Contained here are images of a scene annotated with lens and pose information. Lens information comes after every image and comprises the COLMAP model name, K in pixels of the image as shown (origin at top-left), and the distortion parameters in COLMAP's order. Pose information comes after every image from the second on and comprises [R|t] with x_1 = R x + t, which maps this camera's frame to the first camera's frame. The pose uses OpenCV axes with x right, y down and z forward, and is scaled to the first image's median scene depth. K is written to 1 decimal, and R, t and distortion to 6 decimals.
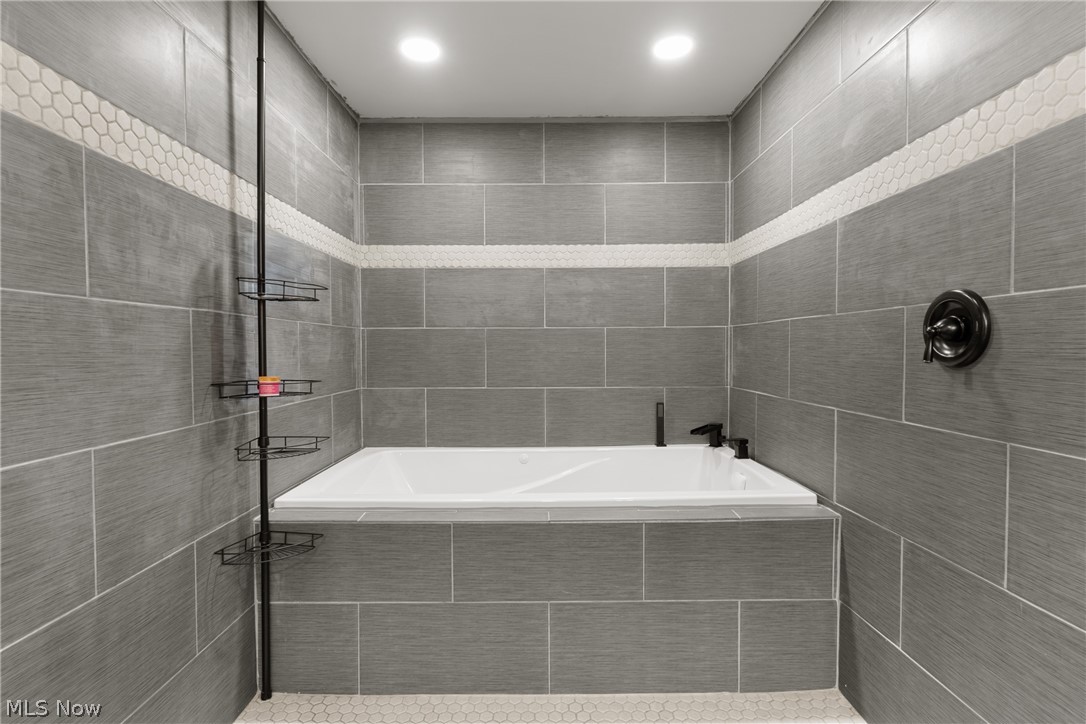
lens RADIAL K [[522.5, 0, 541.9], [0, 522.5, 362.0], [0, 0, 1]] dist [-0.000535, 0.000720]
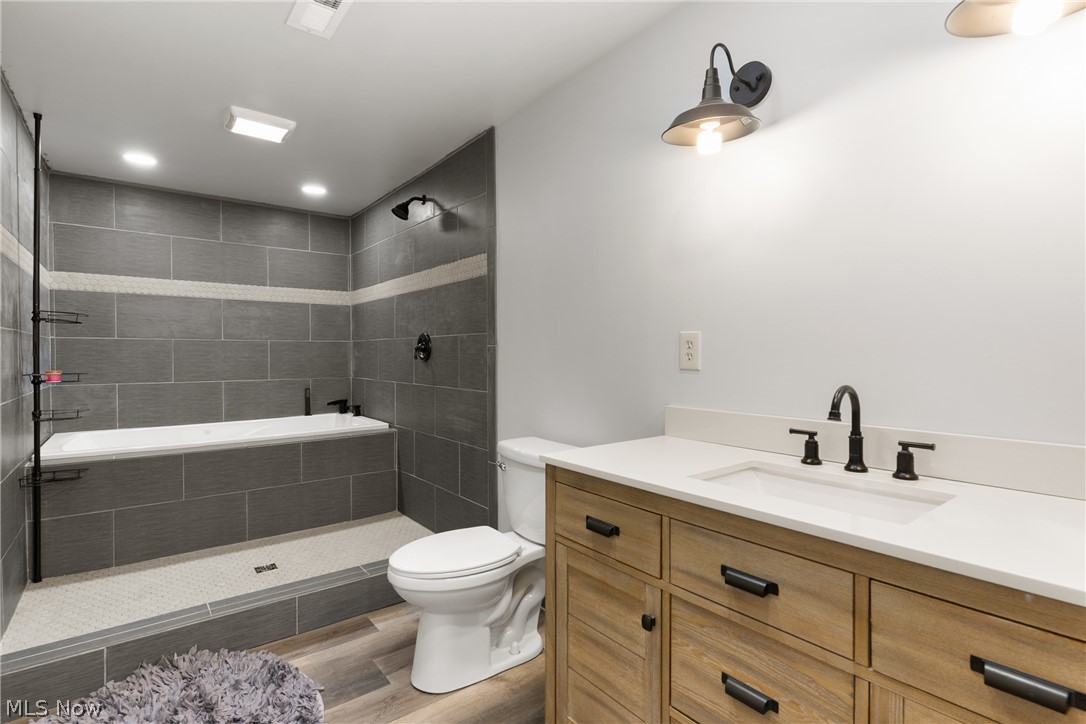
lens RADIAL K [[522.5, 0, 540.7], [0, 522.5, 362.2], [0, 0, 1]] dist [-0.000535, 0.000720]
pose [[0.793308, -0.006085, 0.608790, -0.180213], [0.014034, 0.999867, -0.008294, 0.021447], [-0.608658, 0.015123, 0.793288, -0.701967]]
